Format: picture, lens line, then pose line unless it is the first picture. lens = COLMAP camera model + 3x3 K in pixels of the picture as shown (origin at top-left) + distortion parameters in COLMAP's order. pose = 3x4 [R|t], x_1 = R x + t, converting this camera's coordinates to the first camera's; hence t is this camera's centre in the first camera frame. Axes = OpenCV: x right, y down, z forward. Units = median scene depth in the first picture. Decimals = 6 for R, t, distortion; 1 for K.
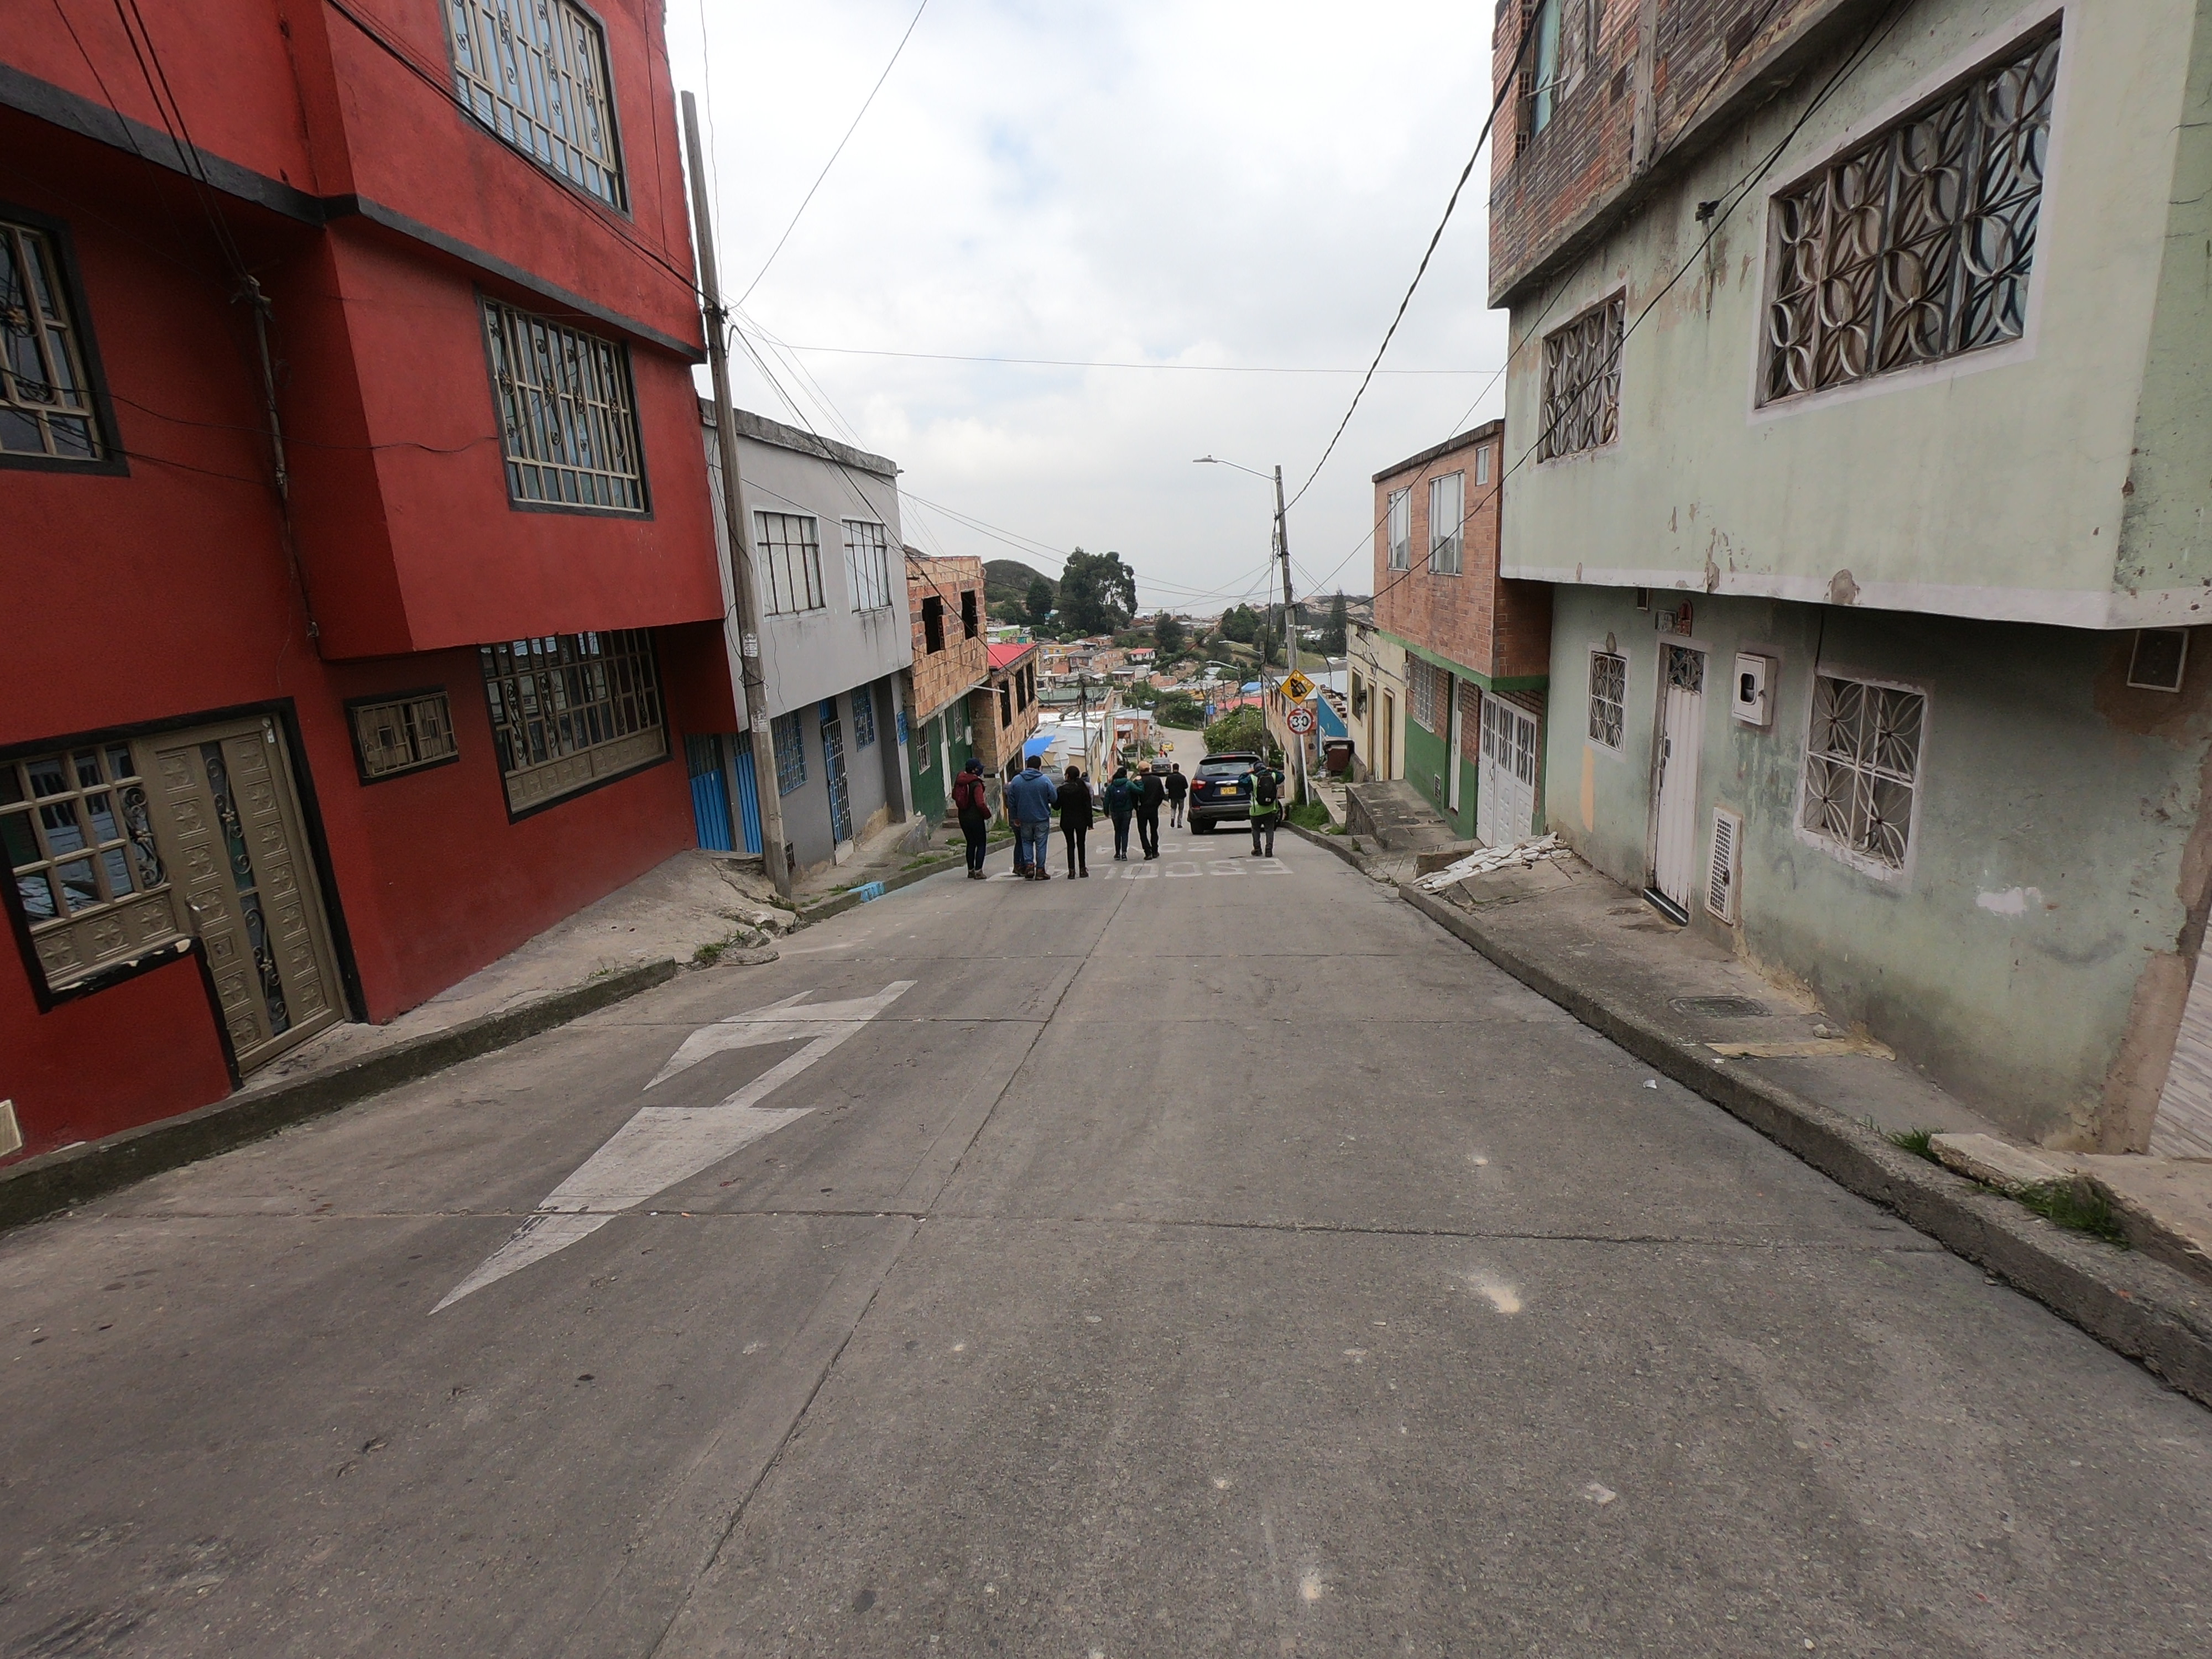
lens RADIAL K [[1097.9, 0, 1137.6], [0, 1097.9, 862.9], [0, 0, 1]] dist [-0.003527, -0.000150]
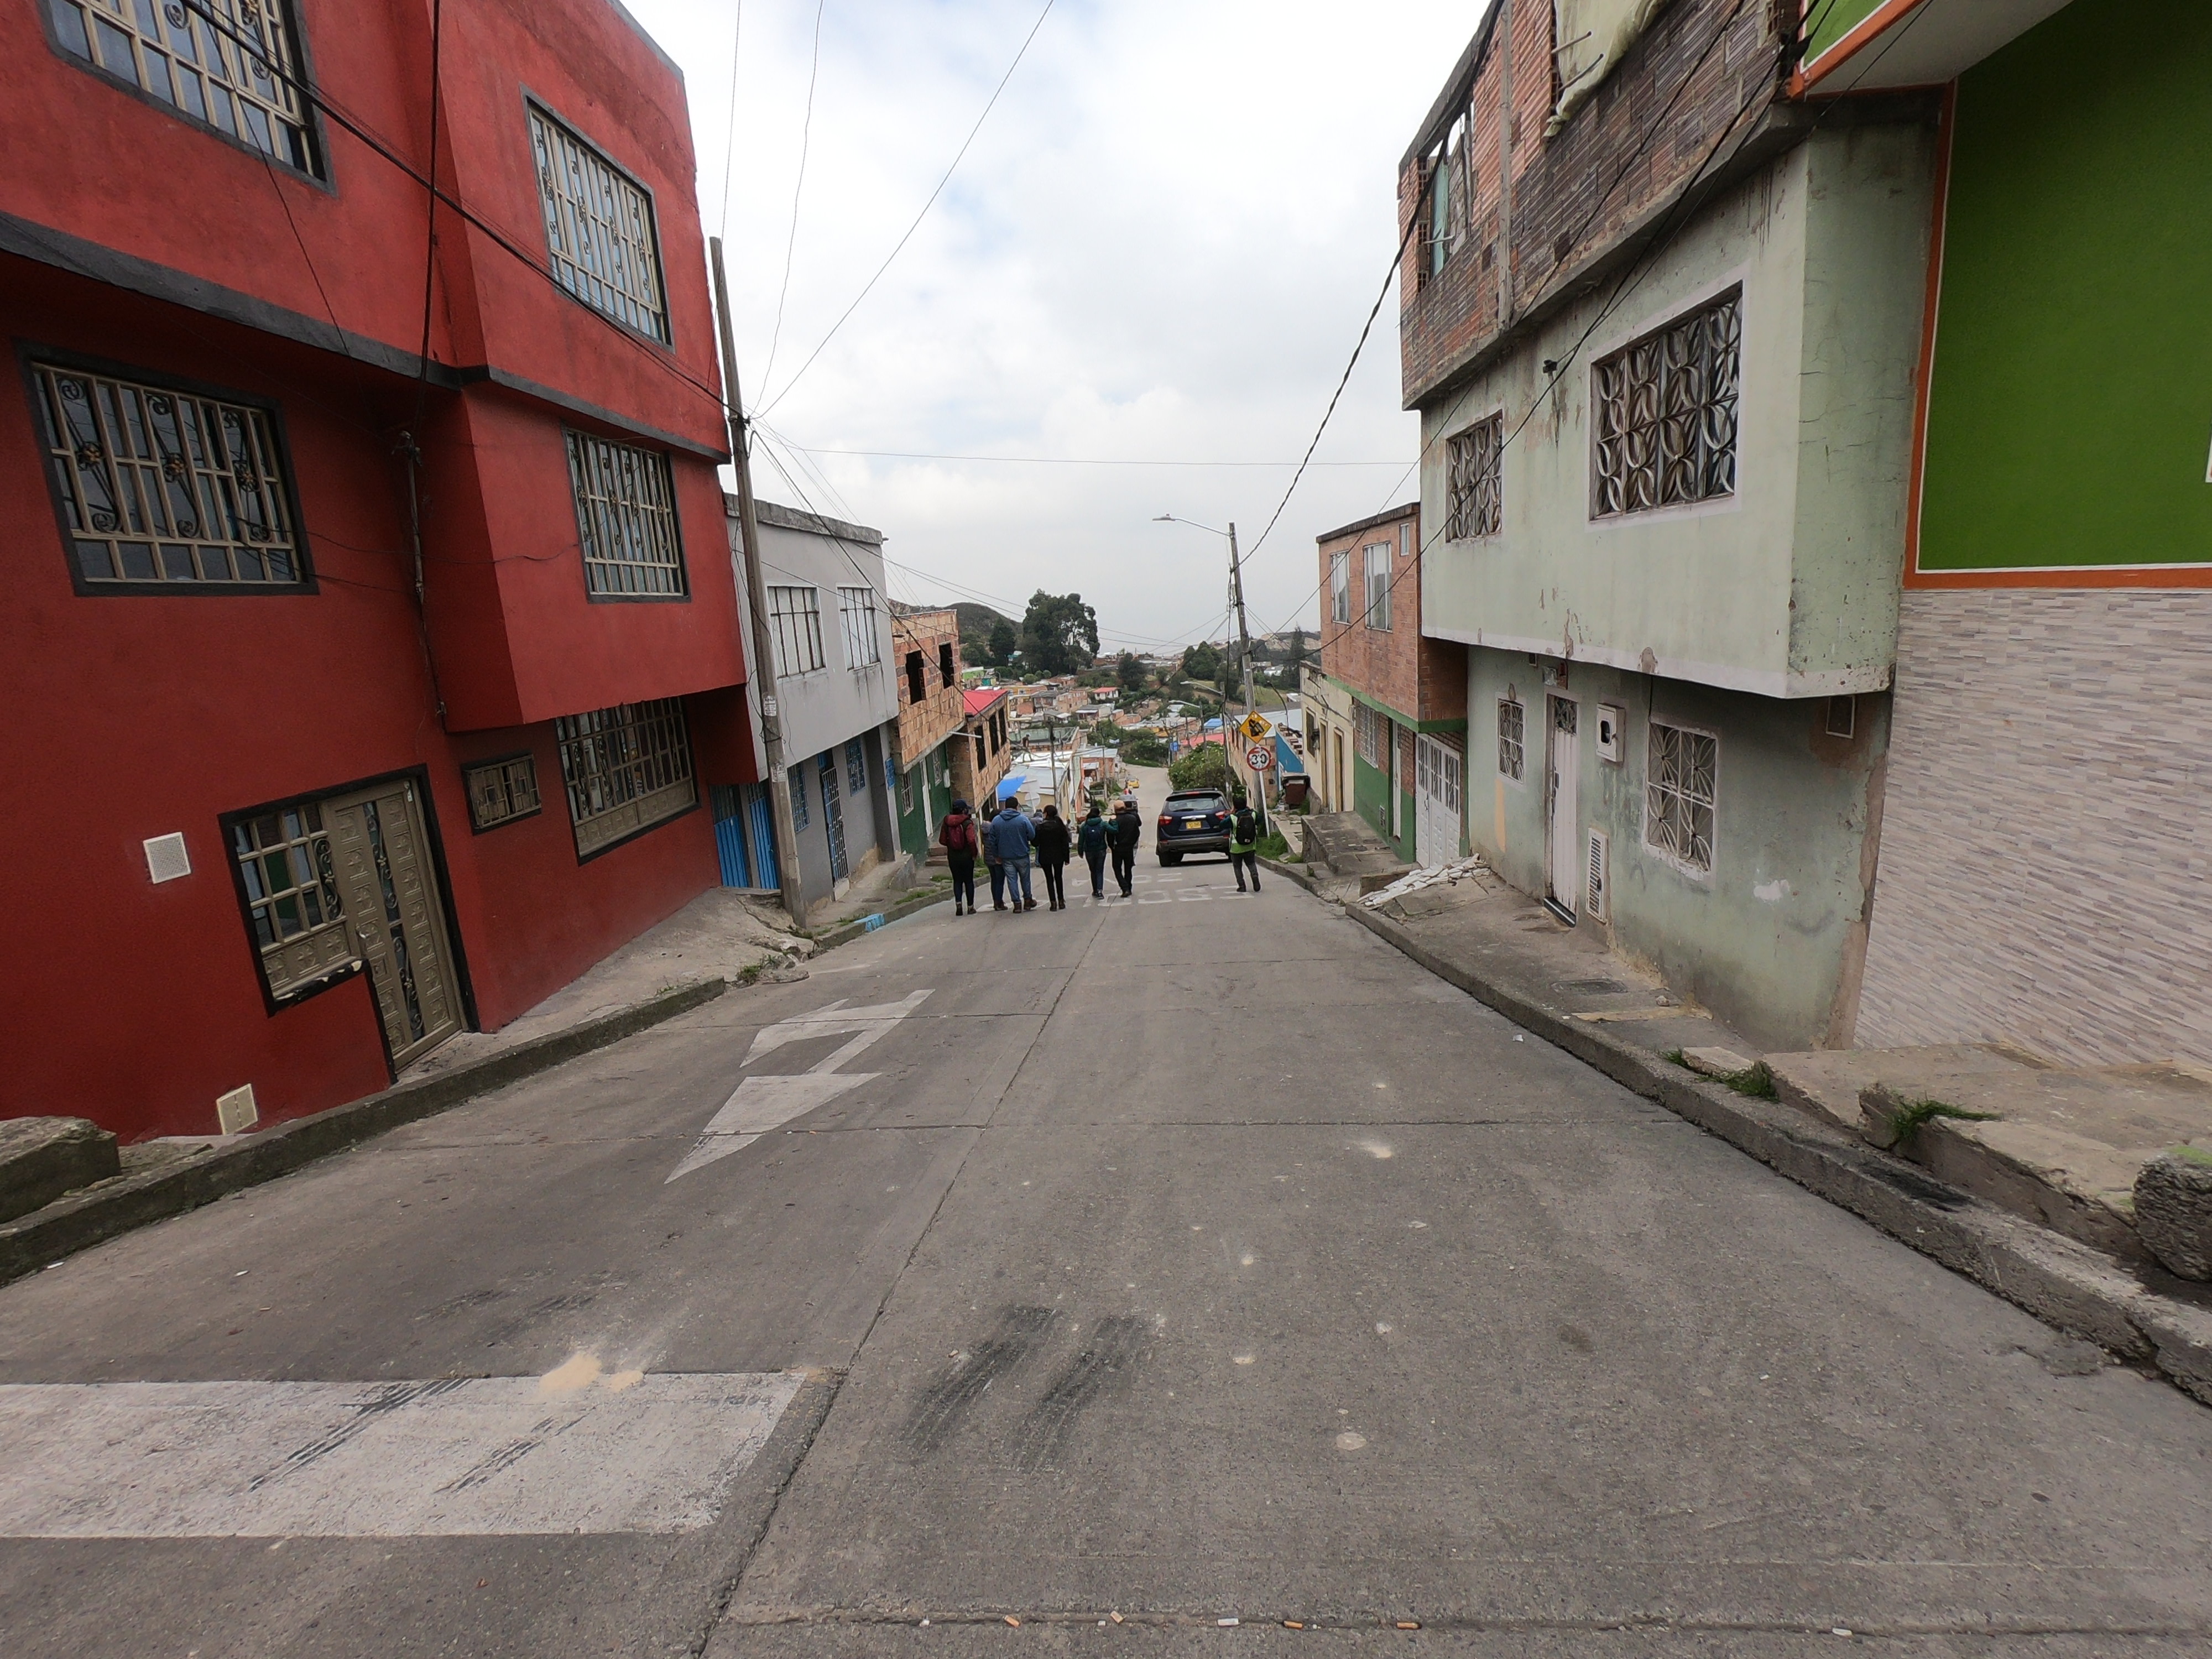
lens RADIAL K [[1132.0, 0, 1128.6], [0, 1132.0, 841.6], [0, 0, 1]] dist [-0.001057, -0.000510]
pose [[0.999464, -0.022411, 0.023844, -0.016880], [0.023659, 0.998292, -0.053419, 0.017883], [-0.022606, 0.053954, 0.998287, -0.227643]]
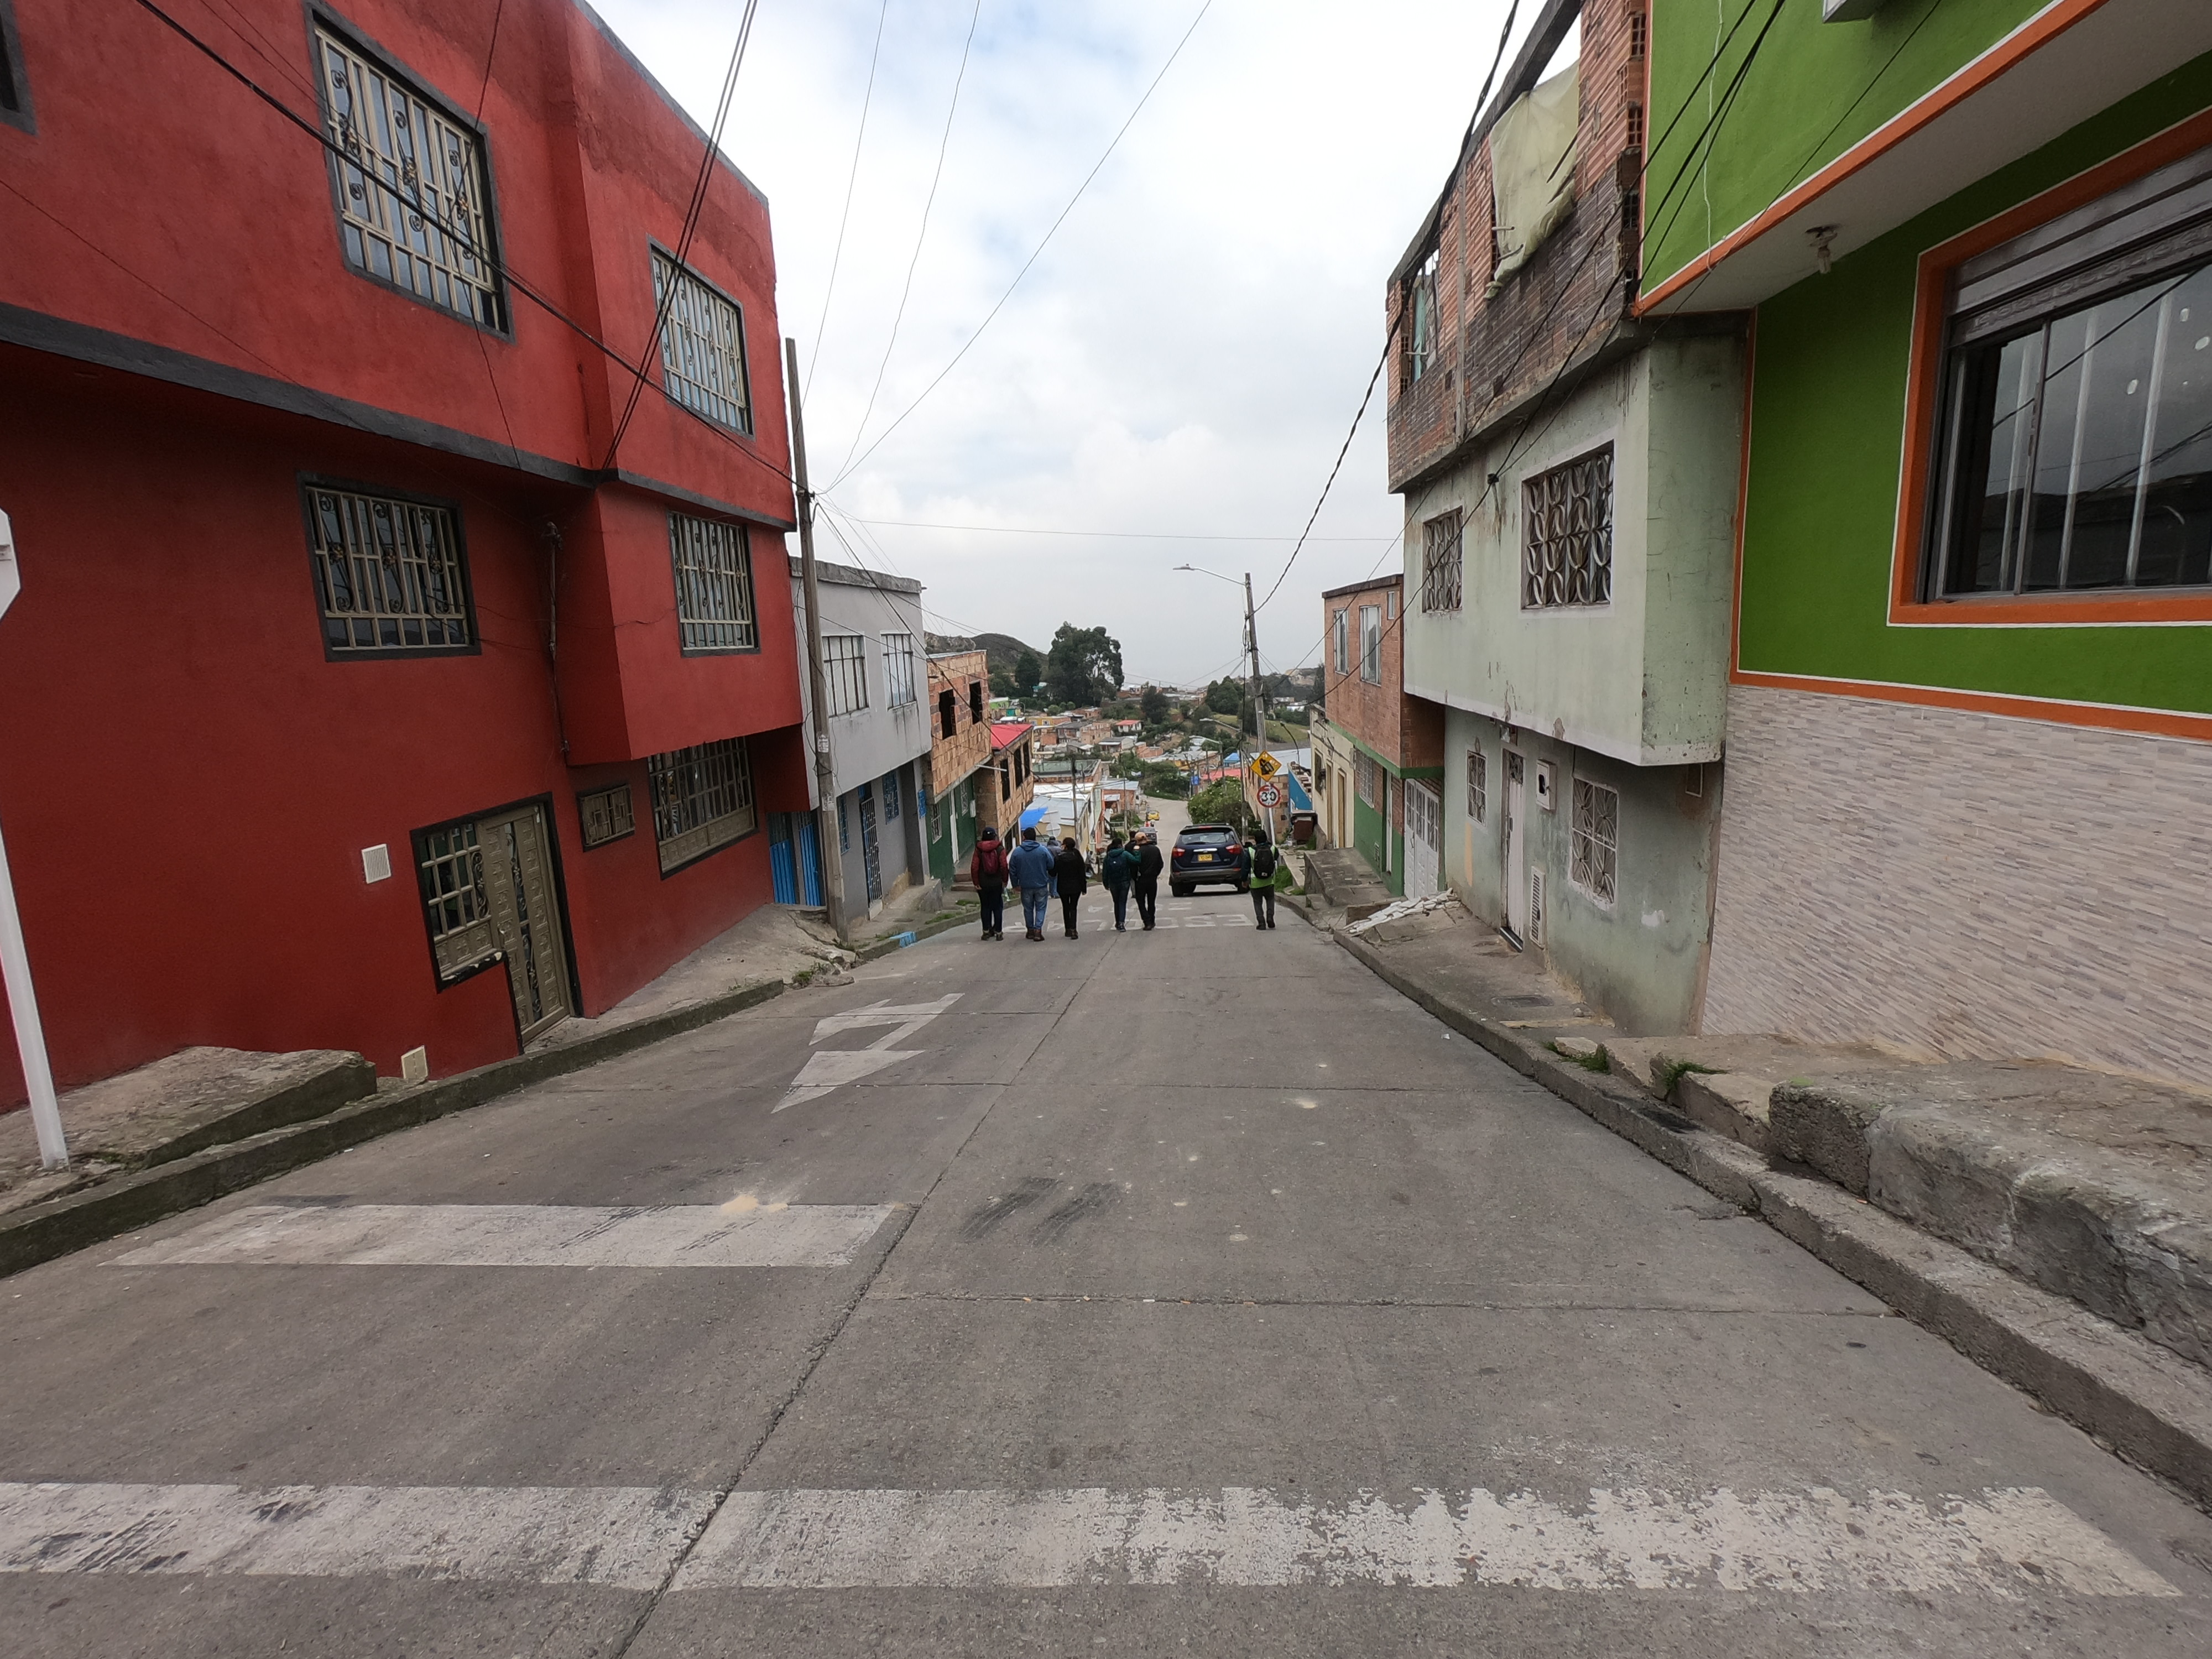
lens RADIAL K [[1168.8, 0, 1121.3], [0, 1168.8, 815.4], [0, 0, 1]] dist [-0.000017, 0.000938]
pose [[0.999997, -0.000927, -0.002447, -0.000939], [0.000668, 0.994574, -0.104033, 0.037259], [0.002530, 0.104031, 0.994571, -0.465939]]
